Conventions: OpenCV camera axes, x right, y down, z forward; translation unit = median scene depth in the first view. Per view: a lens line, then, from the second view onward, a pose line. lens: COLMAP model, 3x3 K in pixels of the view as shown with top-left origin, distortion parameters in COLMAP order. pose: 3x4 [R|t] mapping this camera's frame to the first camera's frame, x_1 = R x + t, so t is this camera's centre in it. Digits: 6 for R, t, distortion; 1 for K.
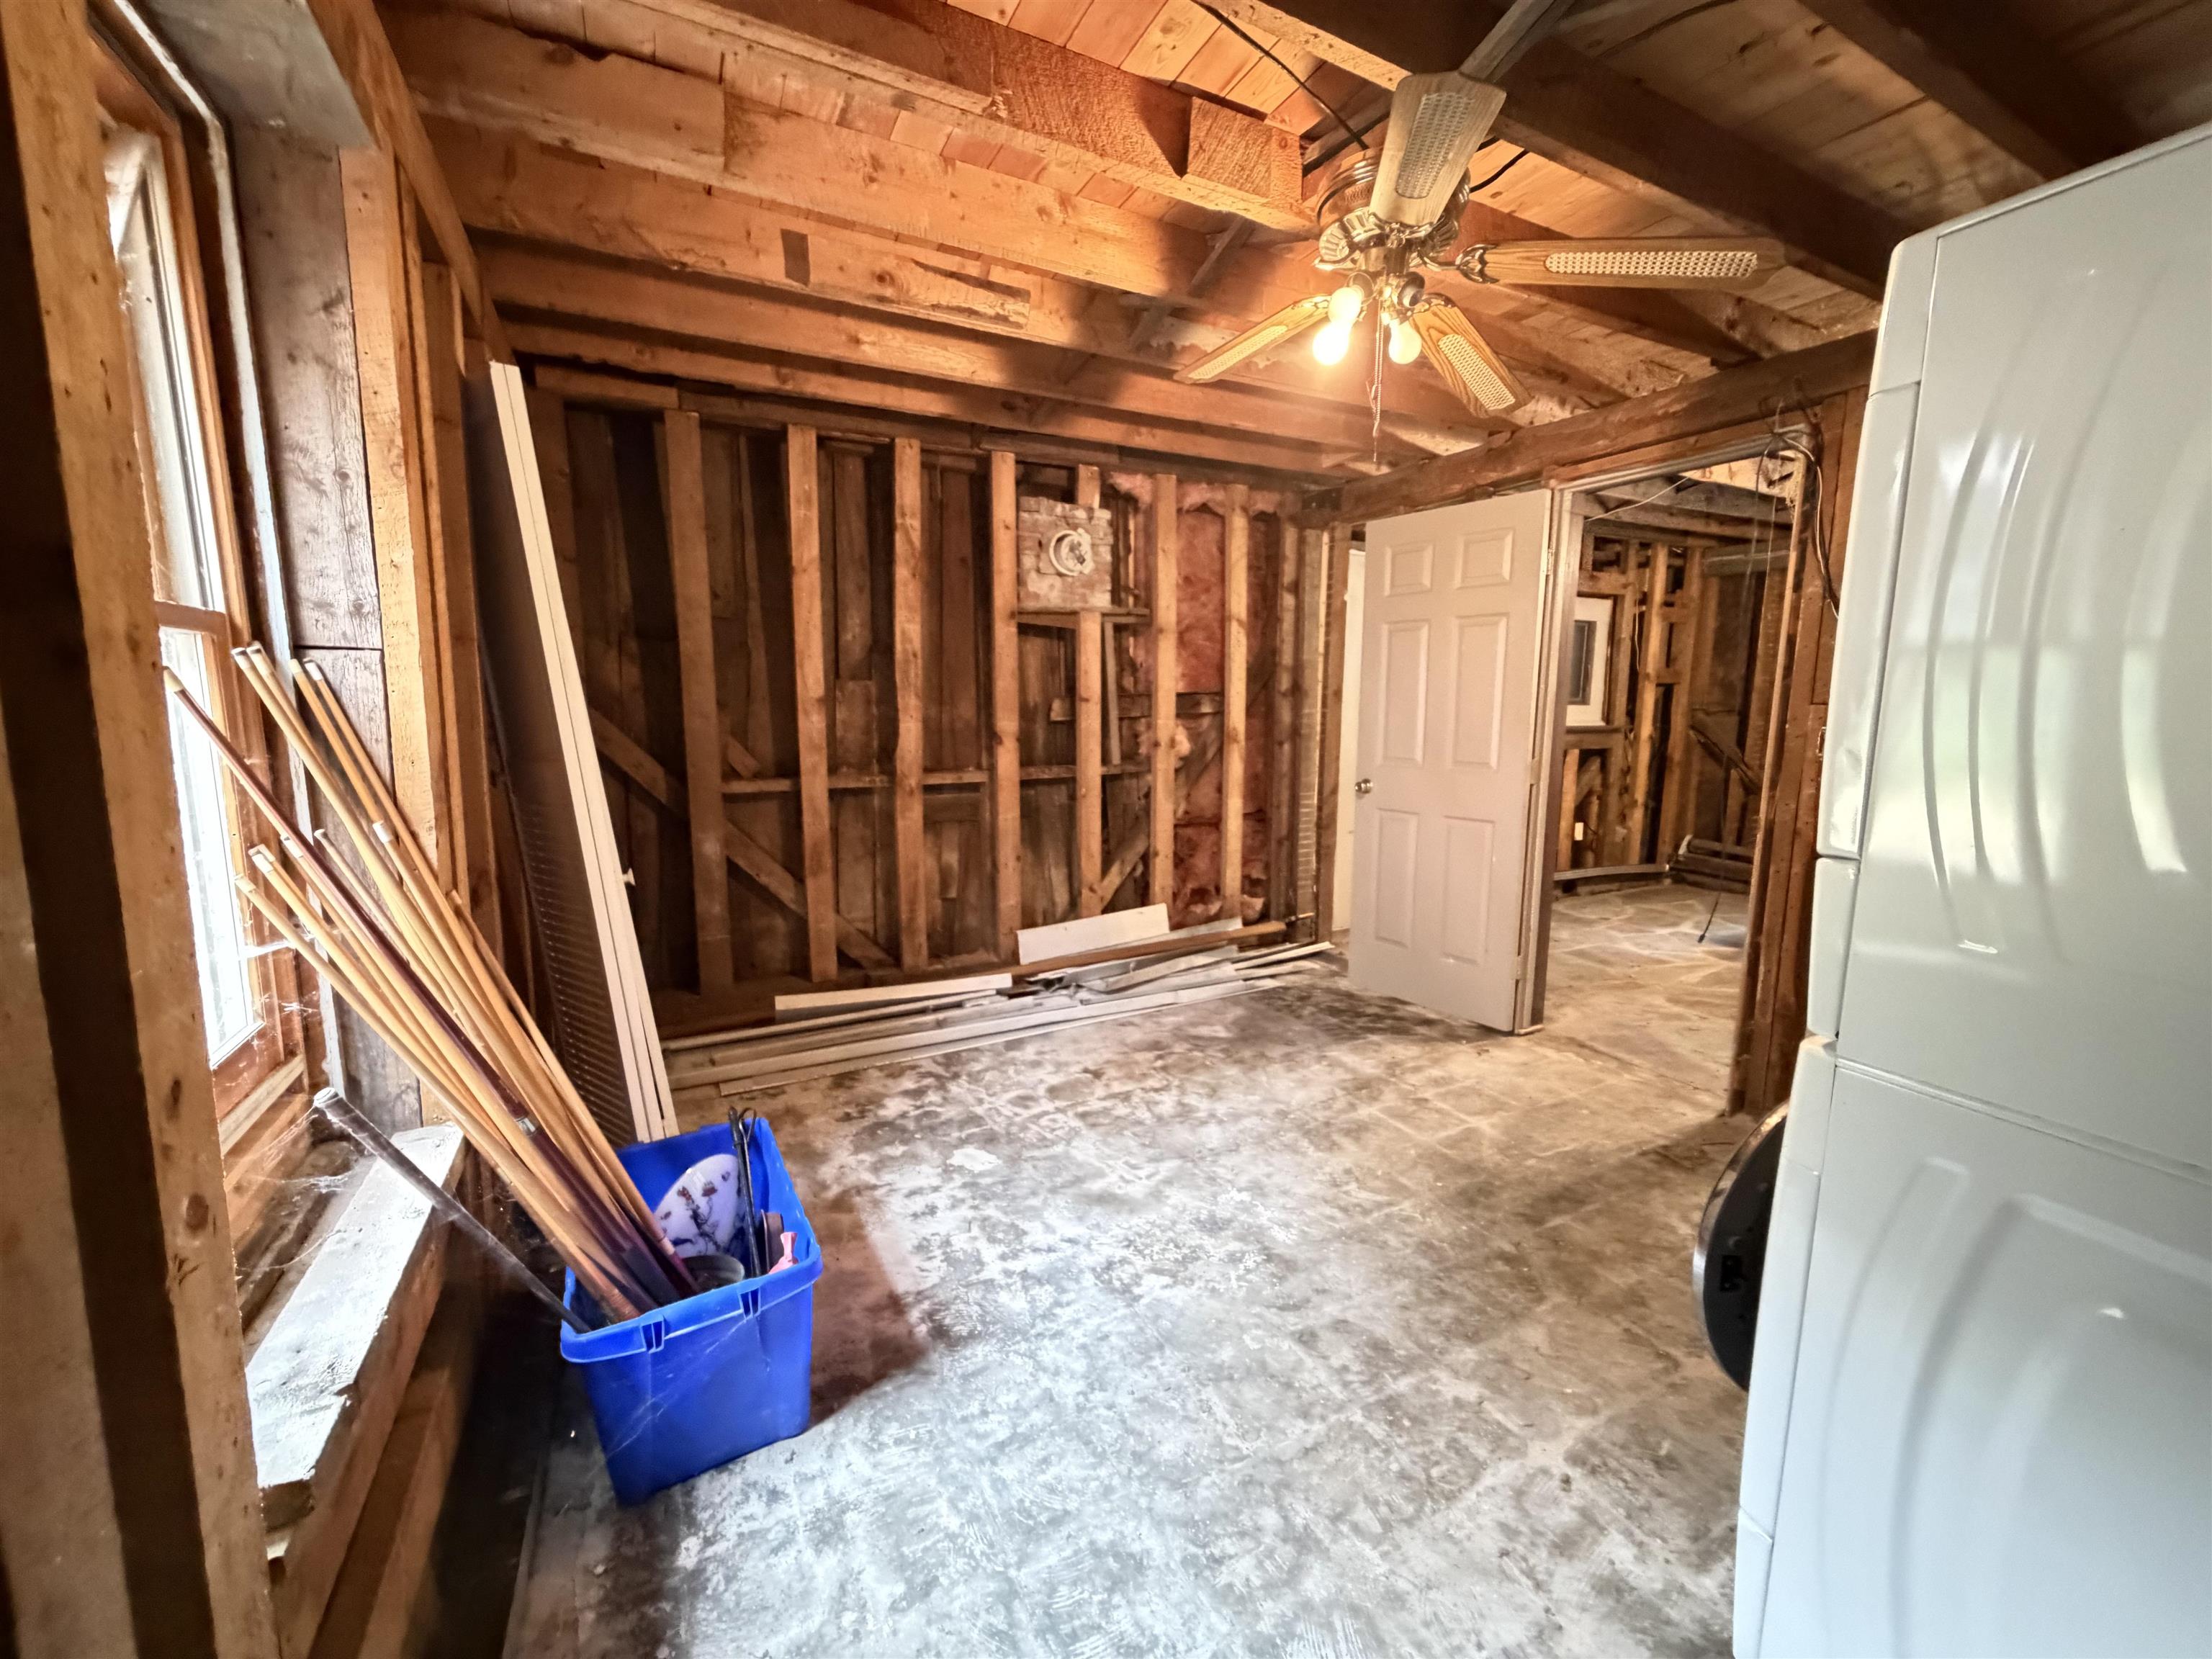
lens RADIAL K [[878.4, 0, 1111.8], [0, 878.4, 823.4], [0, 0, 1]] dist [0.005702, 0.000309]
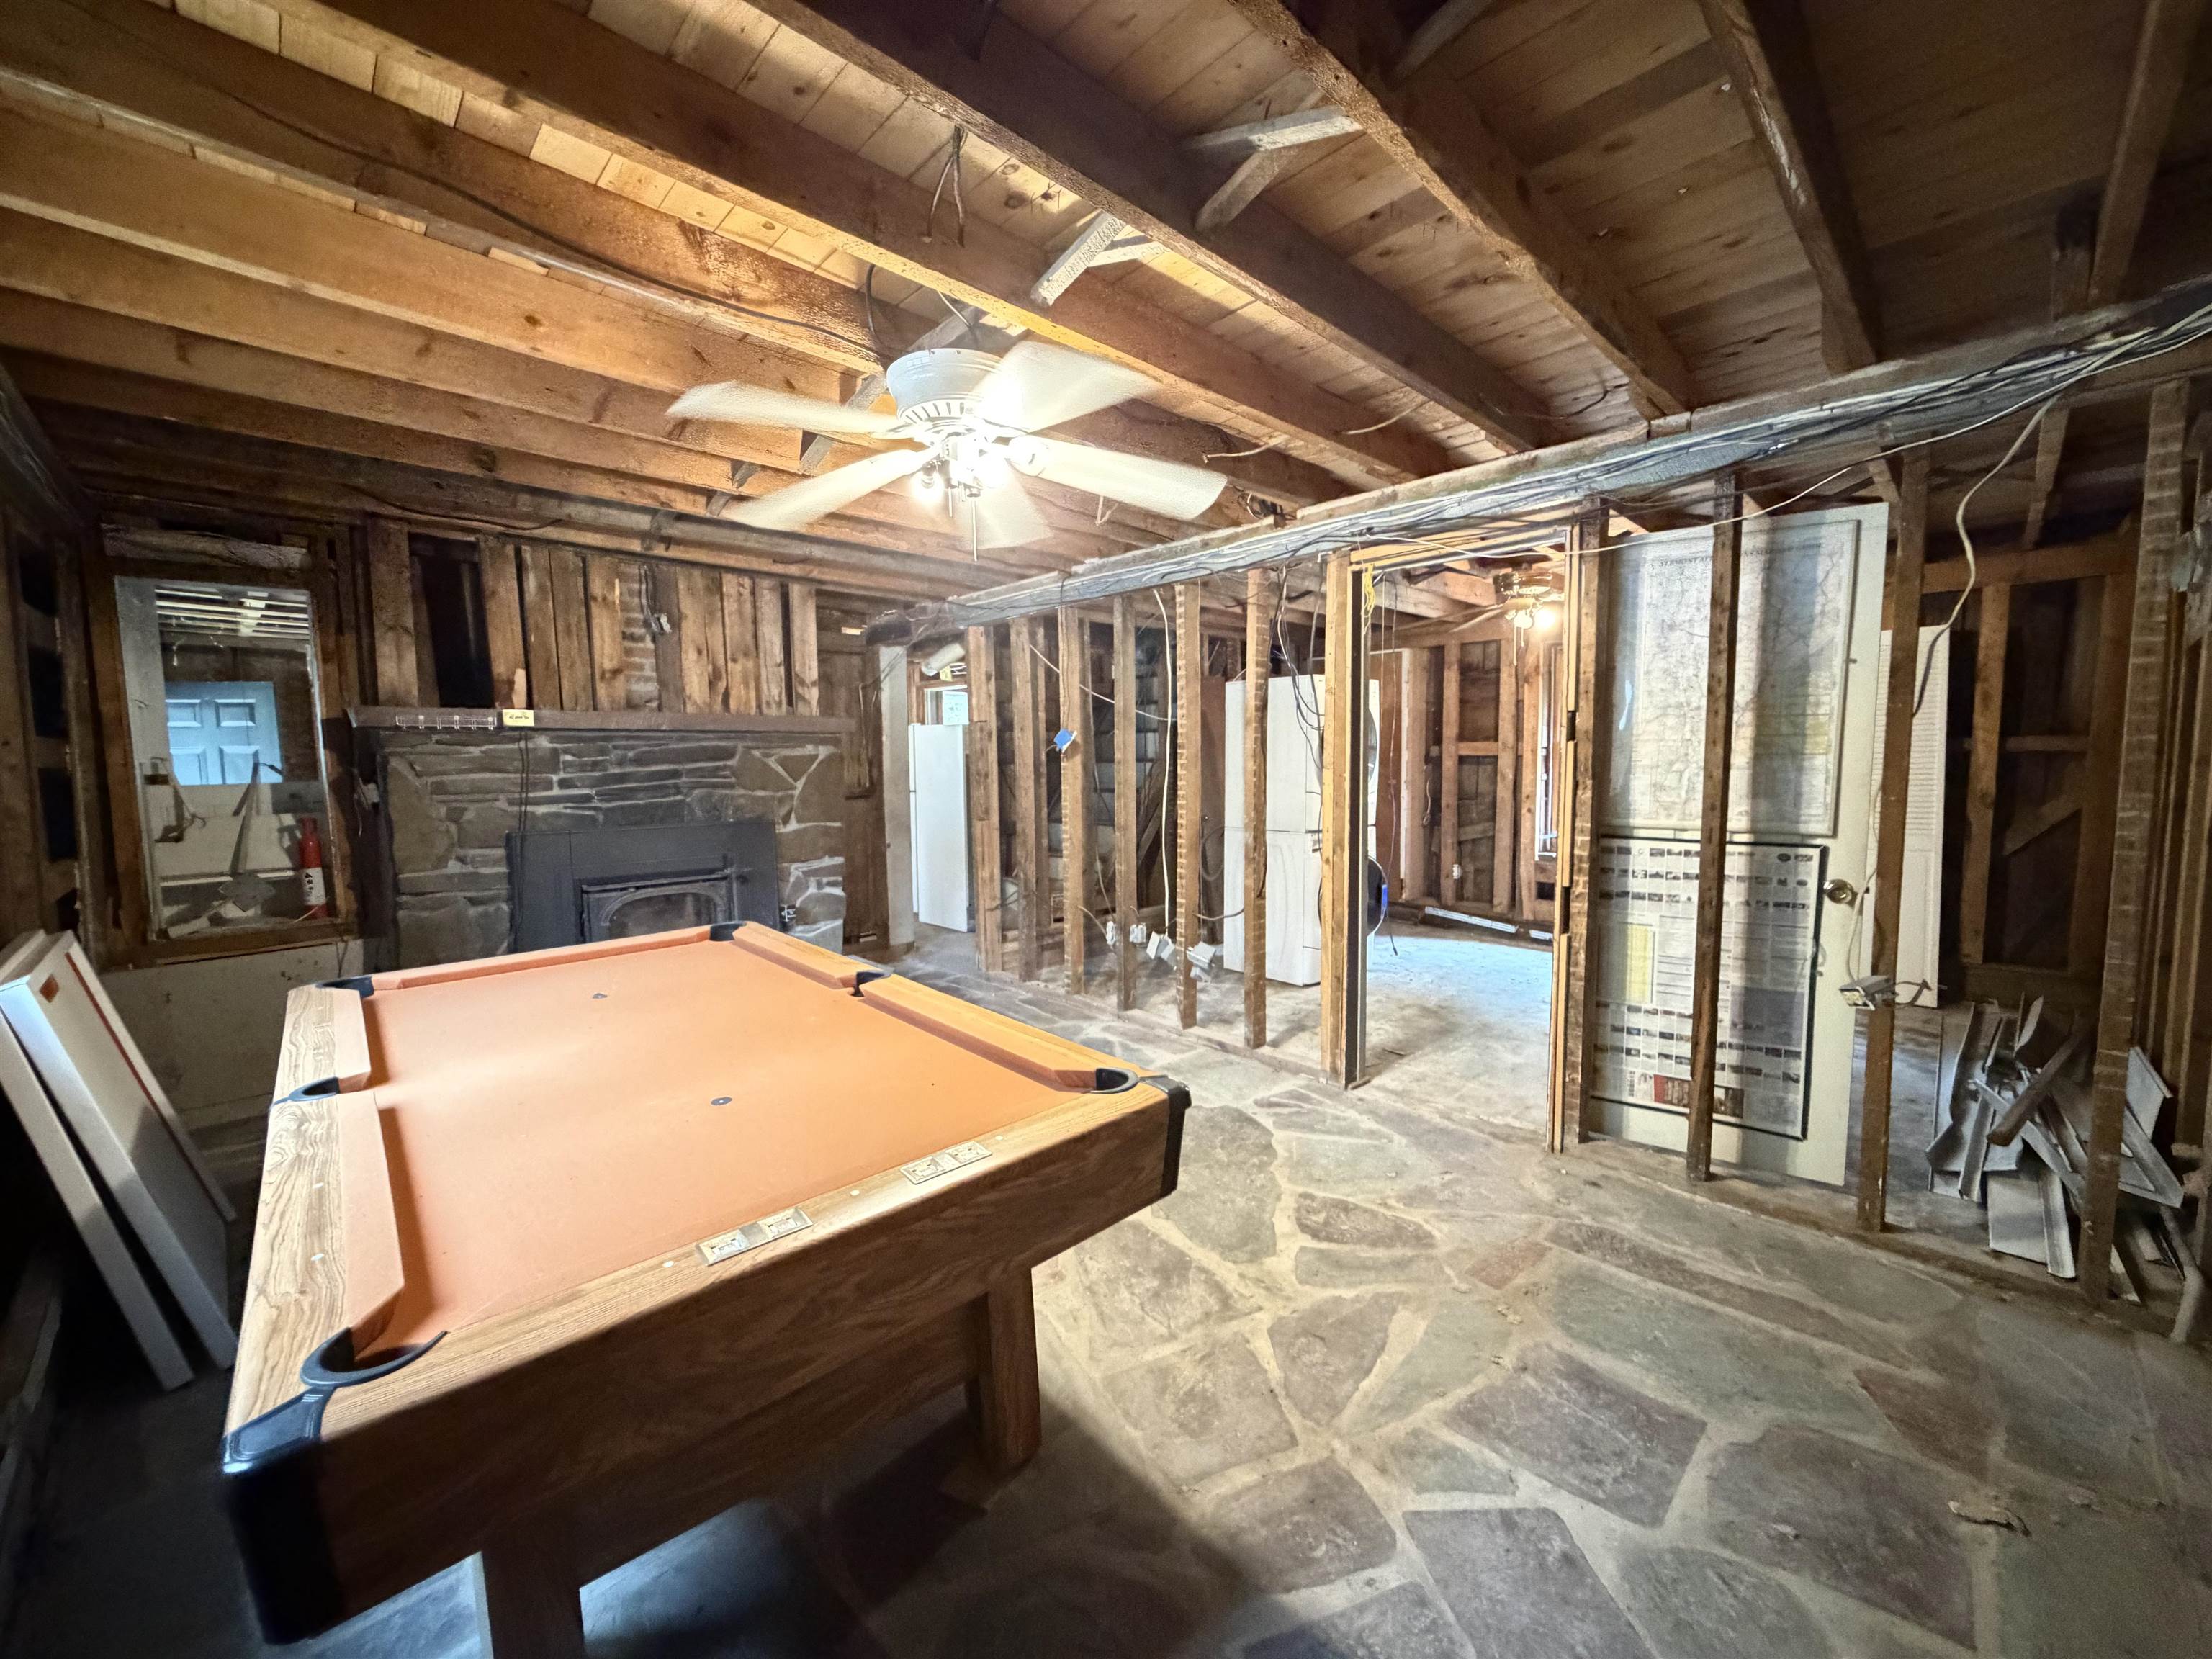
lens RADIAL K [[878.4, 0, 1104.8], [0, 878.4, 827.9], [0, 0, 1]] dist [0.005702, 0.000309]
pose [[-0.957610, 0.037528, -0.285613, 0.691718], [-0.026990, 0.975428, 0.218659, -0.150011], [0.286801, 0.217099, -0.933067, 0.983182]]
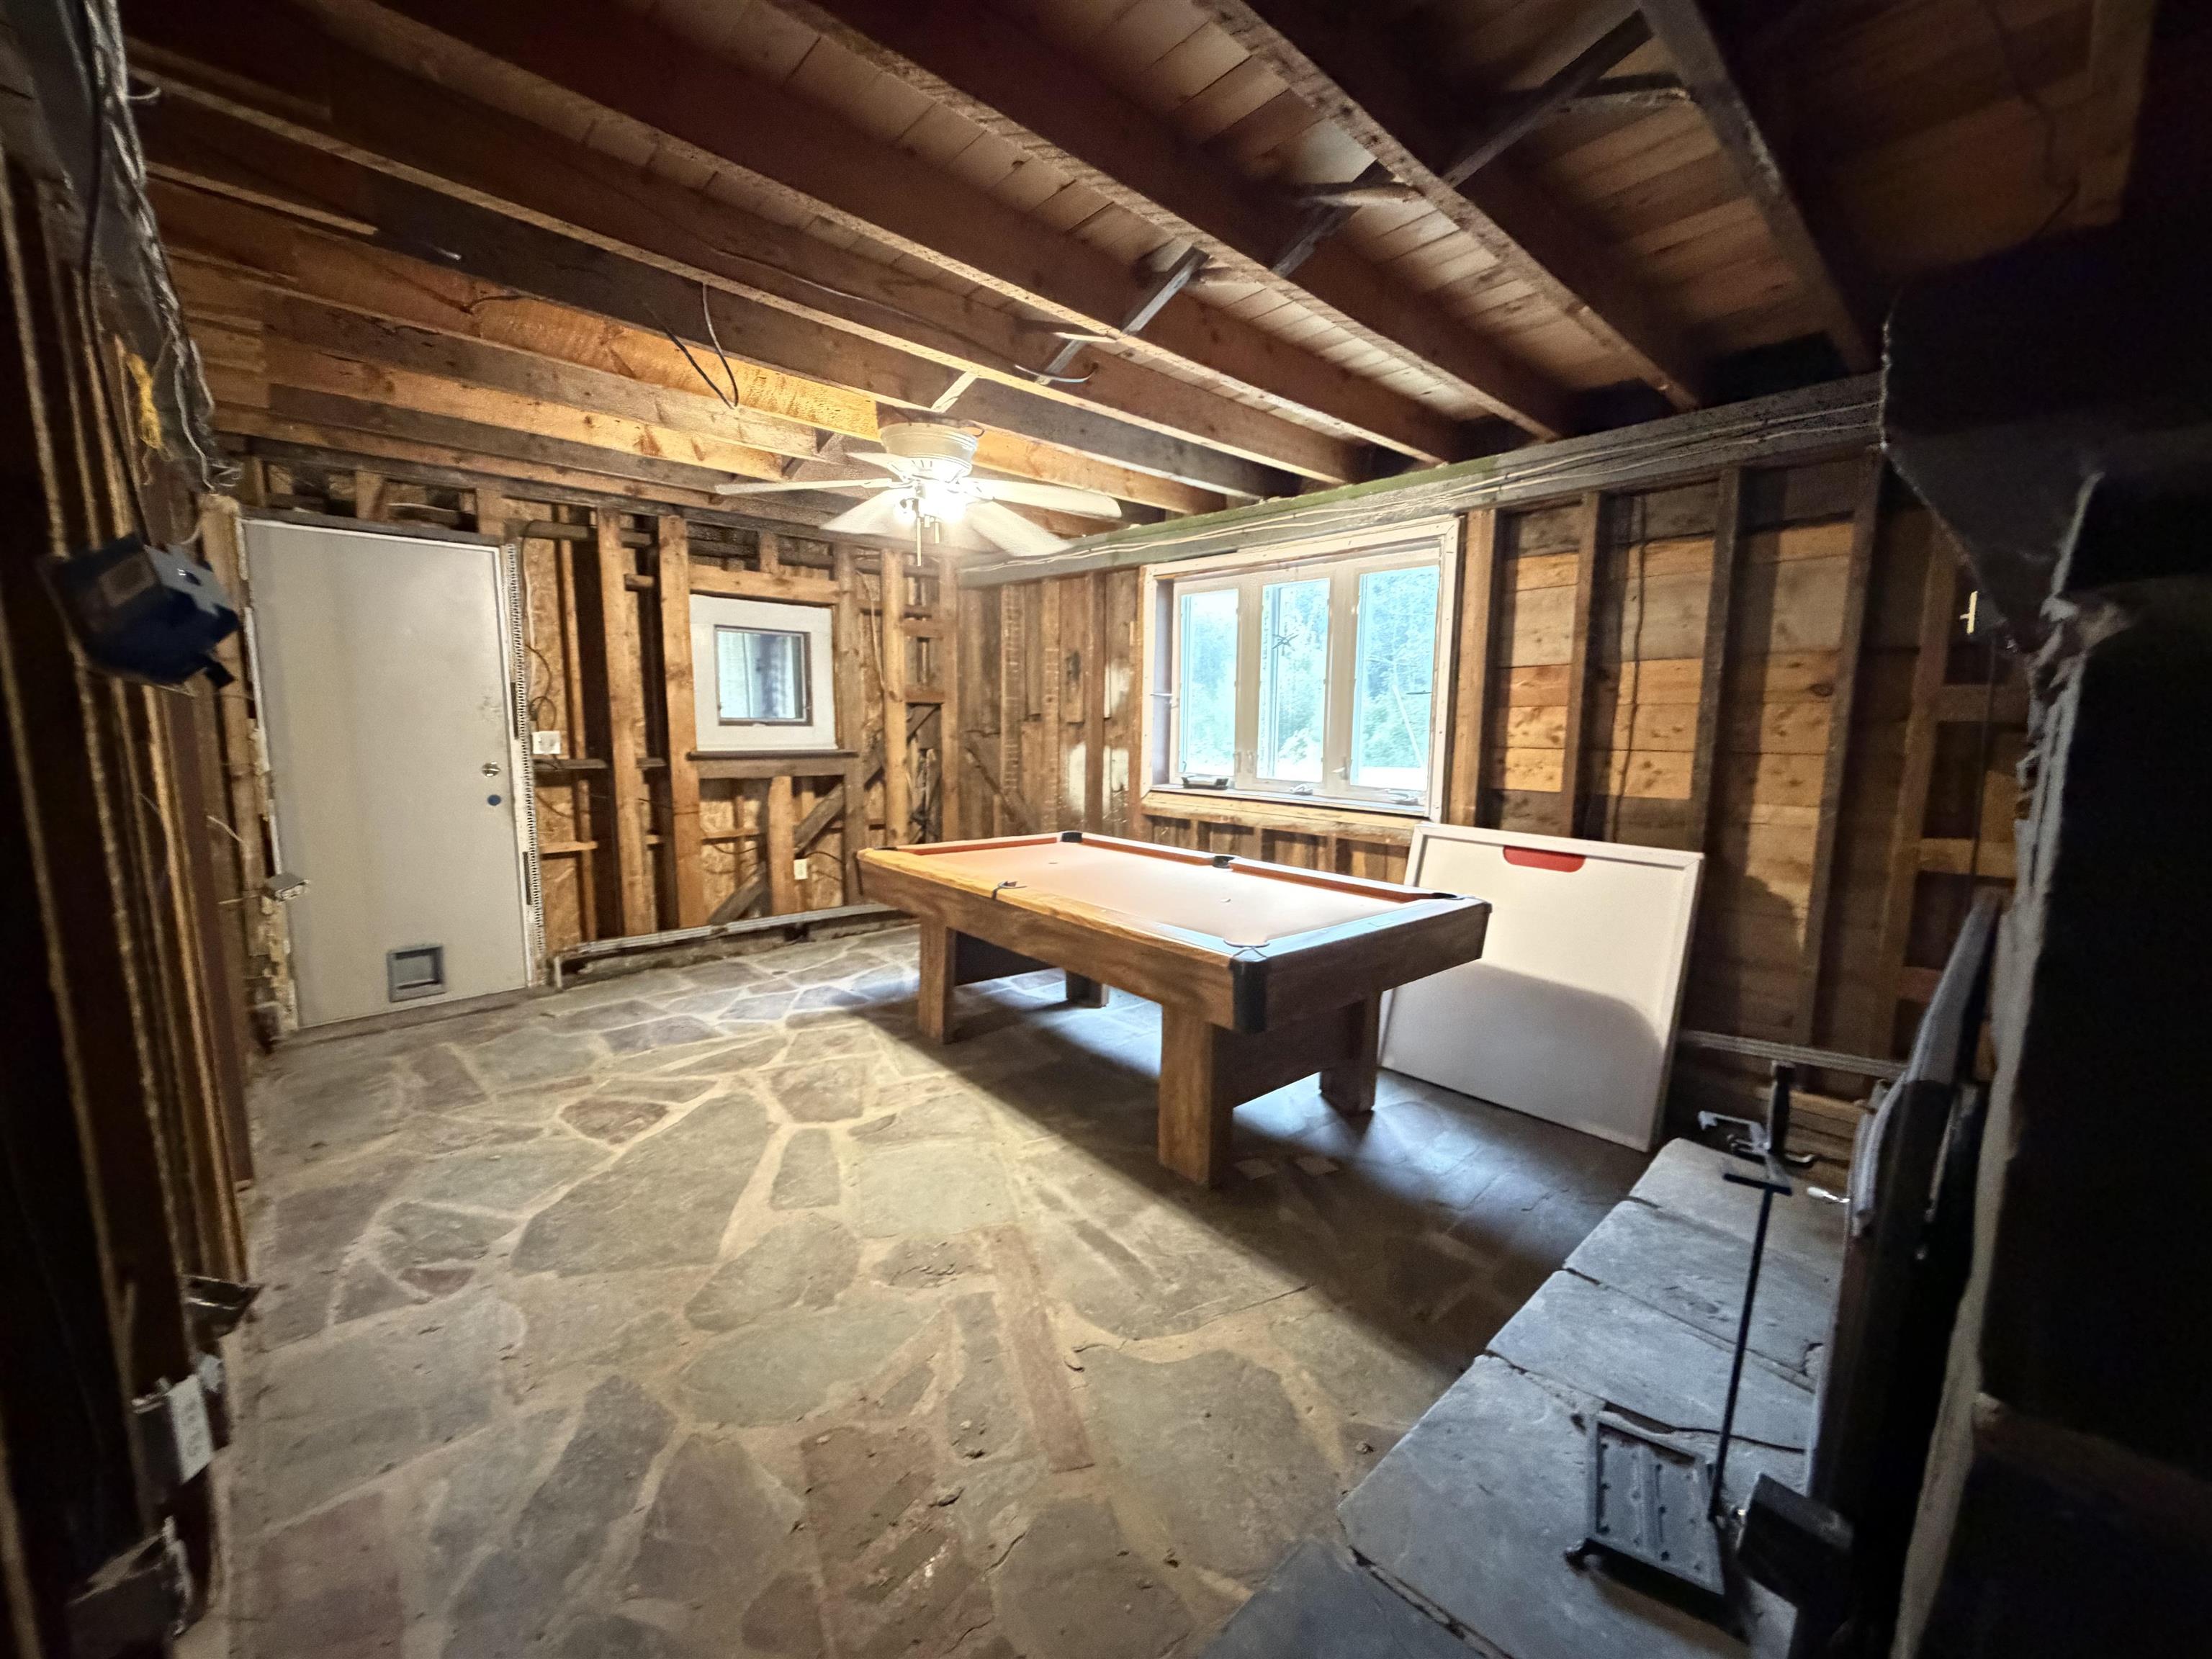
lens RADIAL K [[878.4, 0, 1098.8], [0, 878.4, 831.5], [0, 0, 1]] dist [0.005702, 0.000309]
pose [[0.964053, -0.028039, 0.264226, 0.594814], [0.028594, 0.999590, 0.001749, -0.022268], [-0.264167, 0.005869, 0.964459, 0.073135]]
